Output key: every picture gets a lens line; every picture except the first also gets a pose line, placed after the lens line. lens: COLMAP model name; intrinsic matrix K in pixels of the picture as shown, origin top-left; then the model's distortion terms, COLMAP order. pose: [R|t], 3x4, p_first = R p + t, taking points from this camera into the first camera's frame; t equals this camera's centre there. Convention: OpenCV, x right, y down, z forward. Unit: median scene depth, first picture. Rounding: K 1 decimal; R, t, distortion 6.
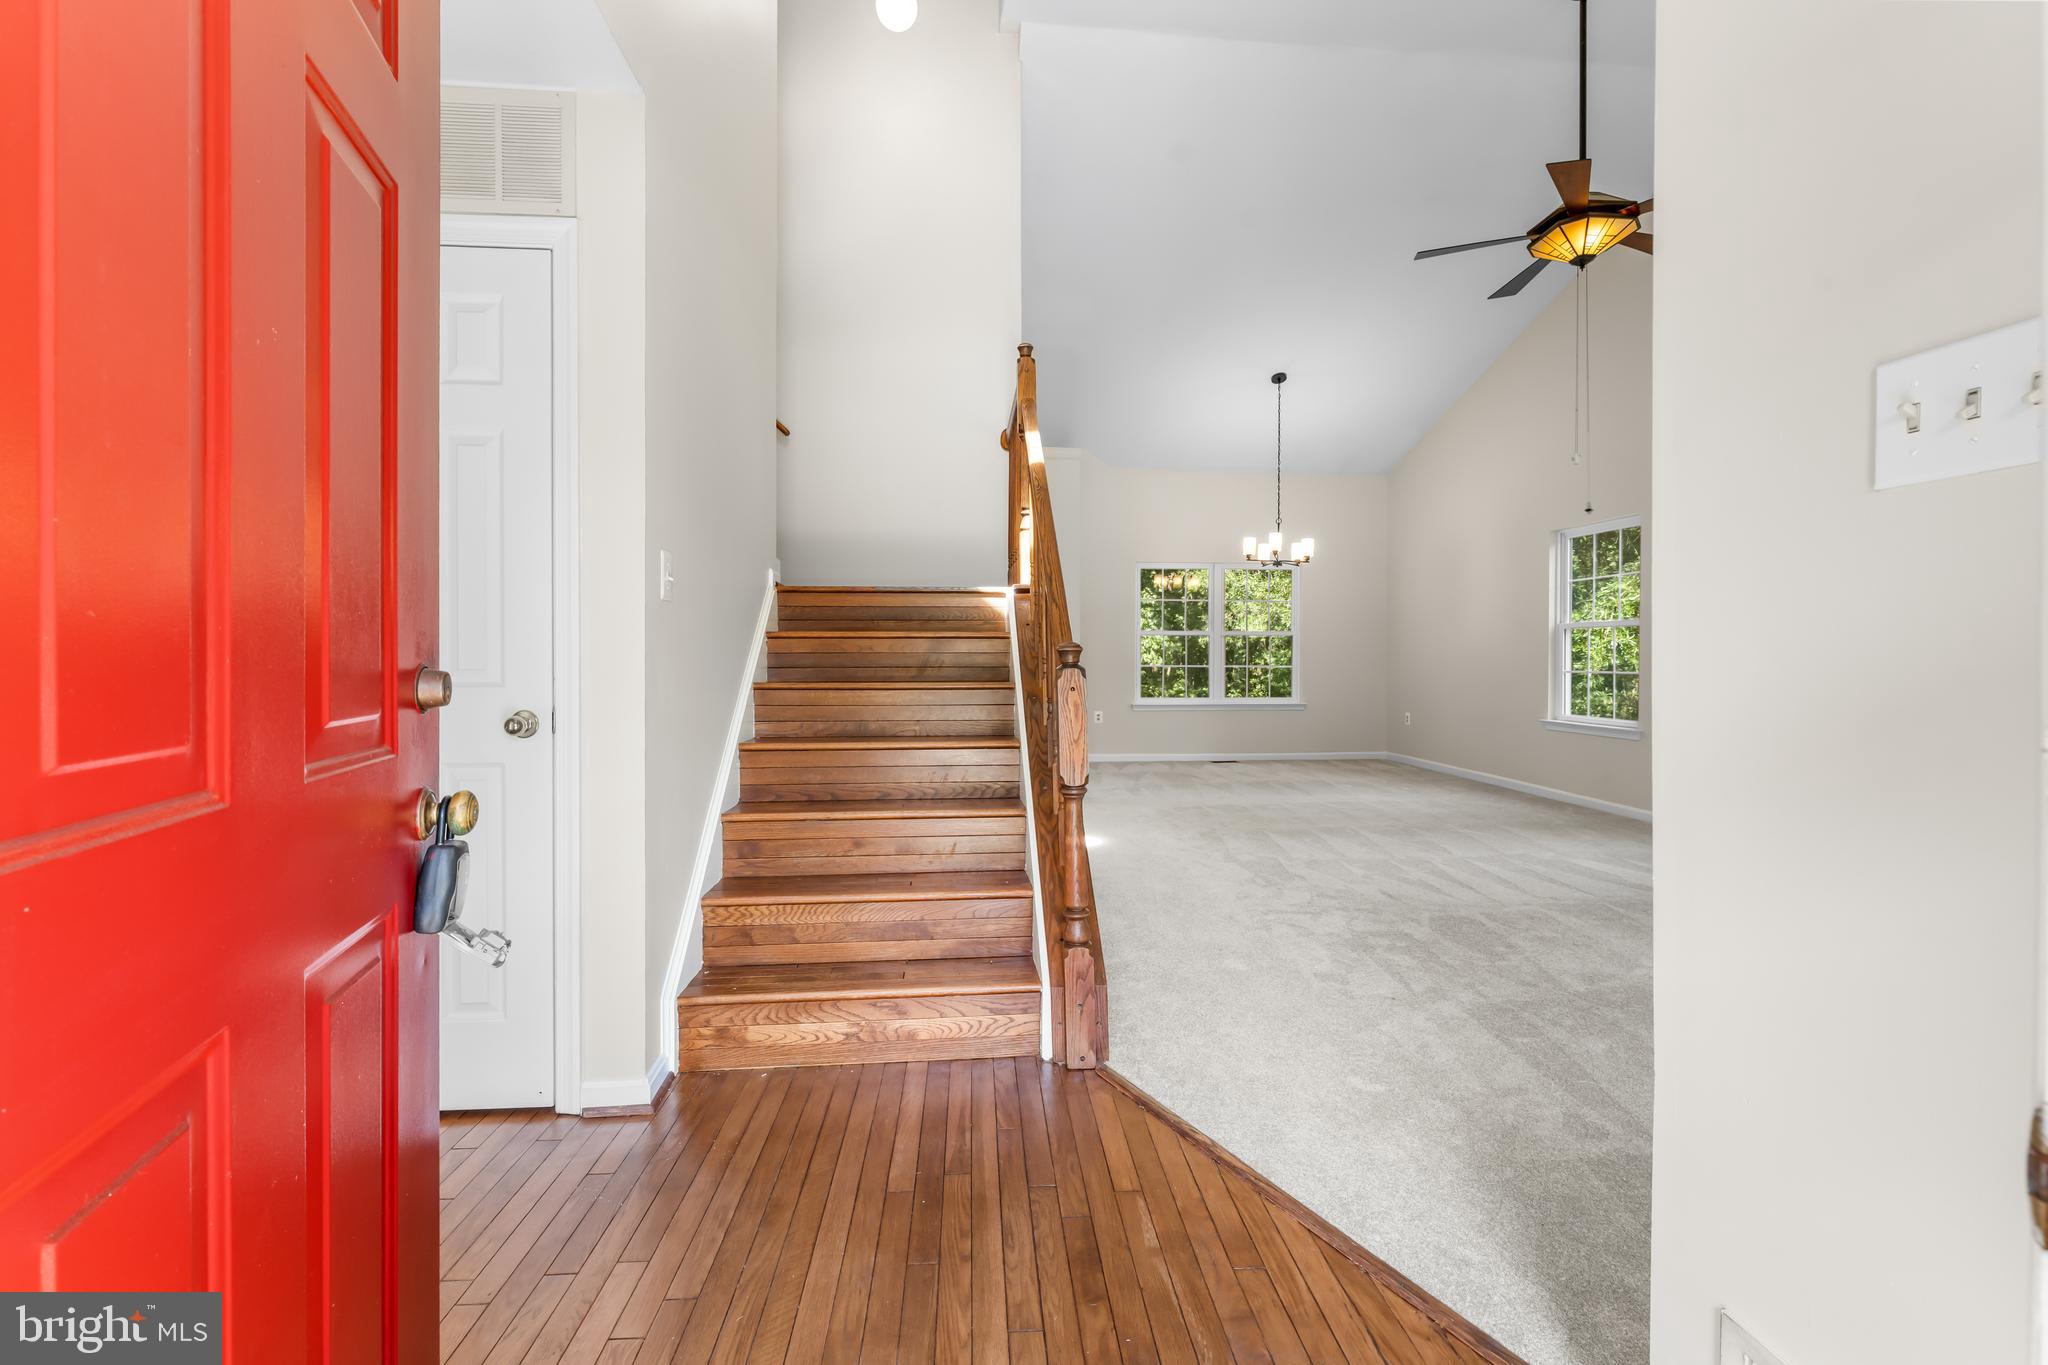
lens RADIAL K [[890.2, 0, 1030.1], [0, 890.2, 656.9], [0, 0, 1]] dist [0.001020, -0.000483]
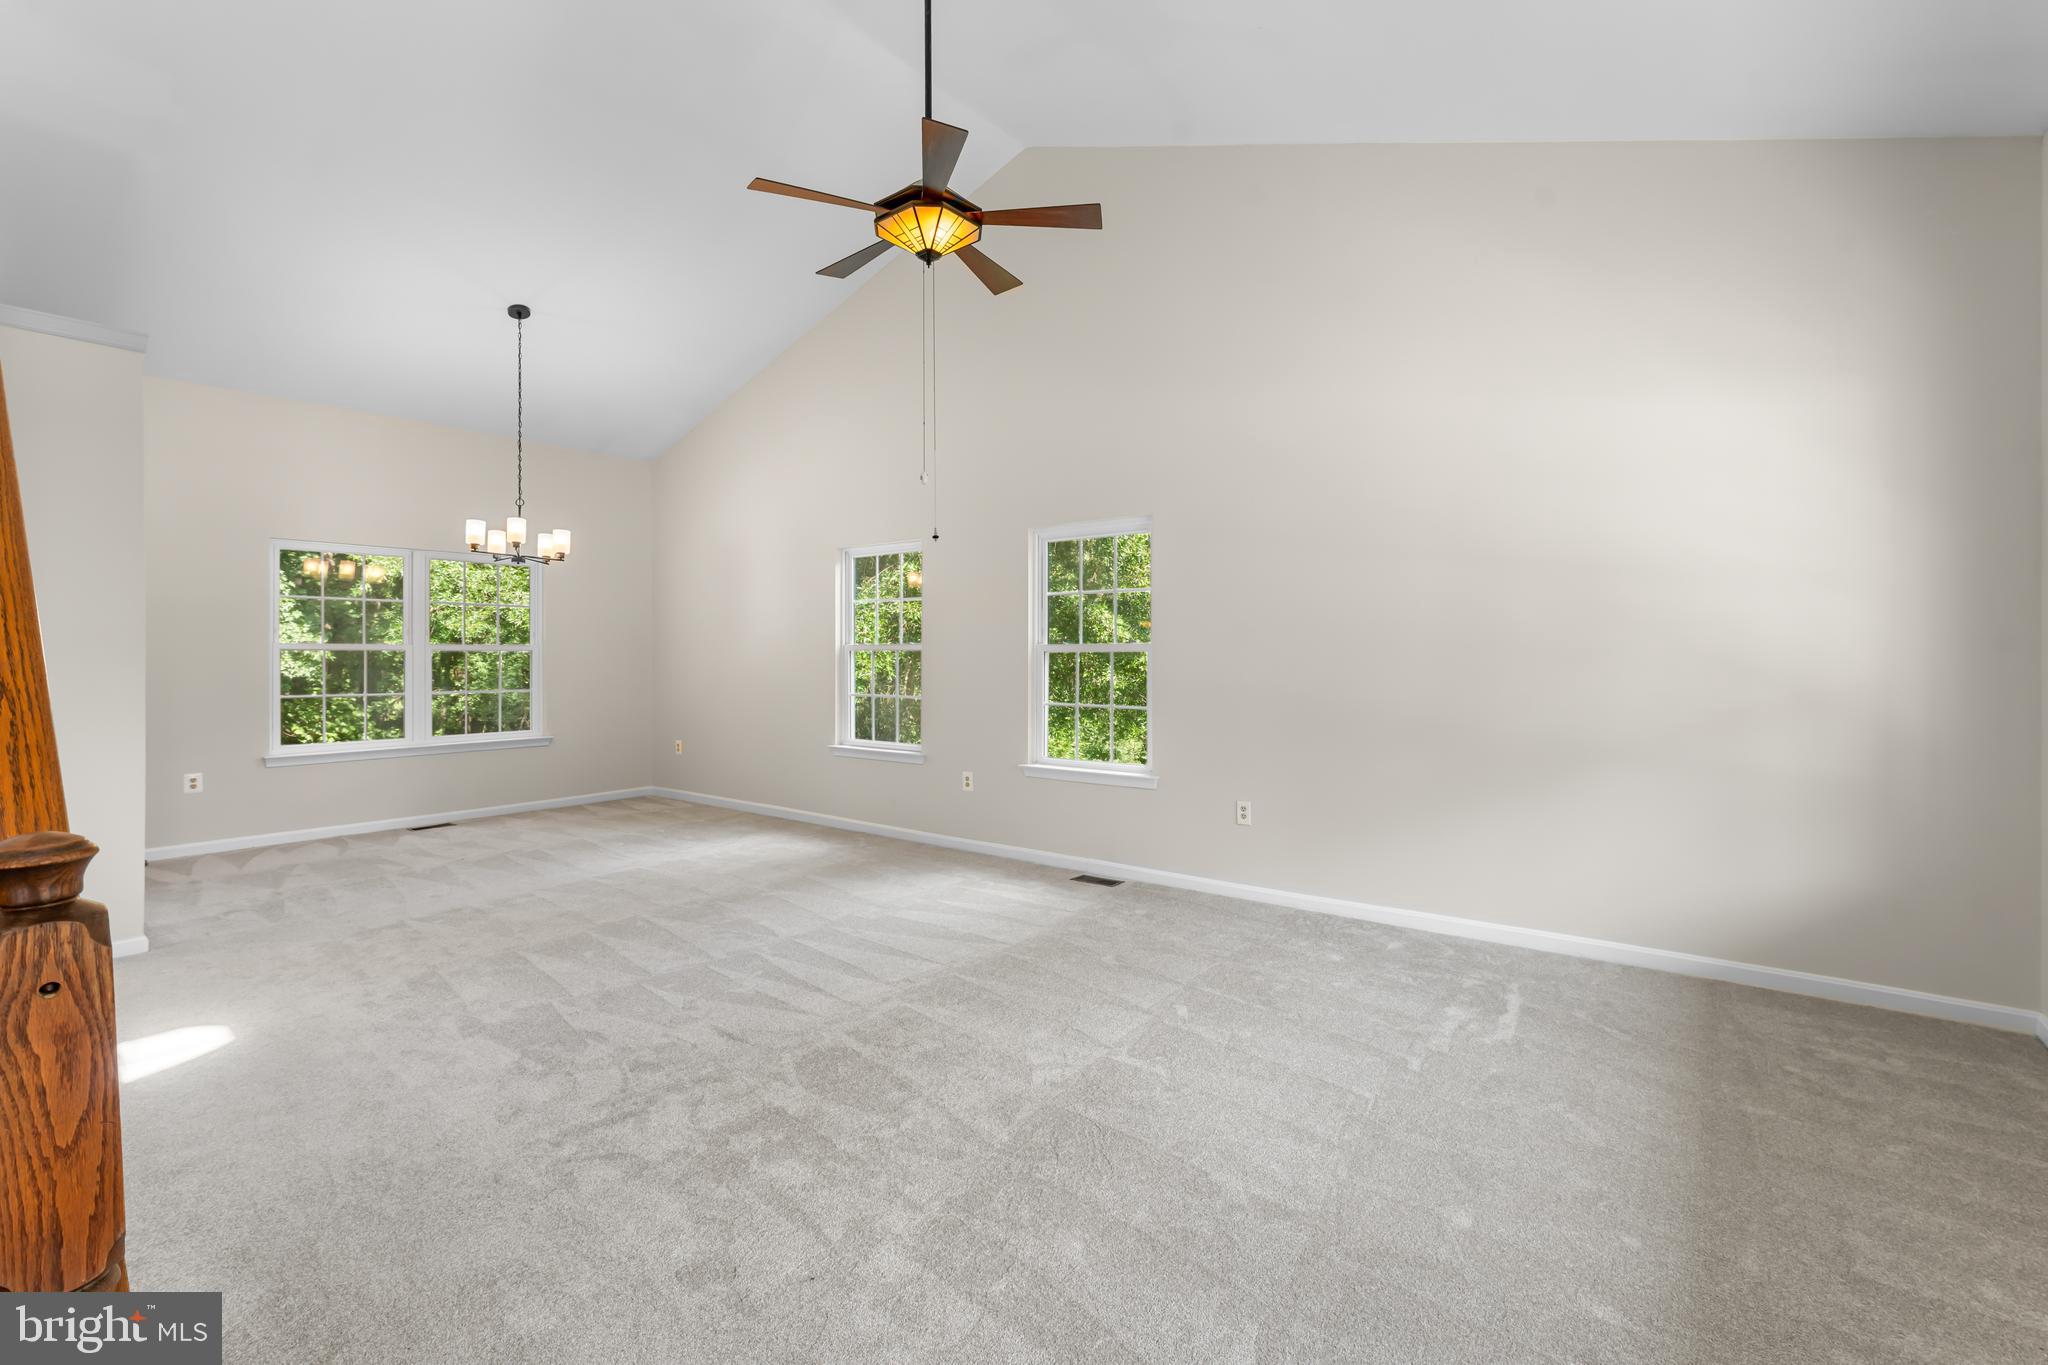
lens RADIAL K [[890.2, 0, 1030.1], [0, 890.2, 656.9], [0, 0, 1]] dist [0.001020, -0.000483]
pose [[0.676008, -0.004289, 0.736882, 0.026316], [0.000398, 0.999985, 0.005455, -0.041746], [-0.736894, -0.003395, 0.676000, 0.276538]]
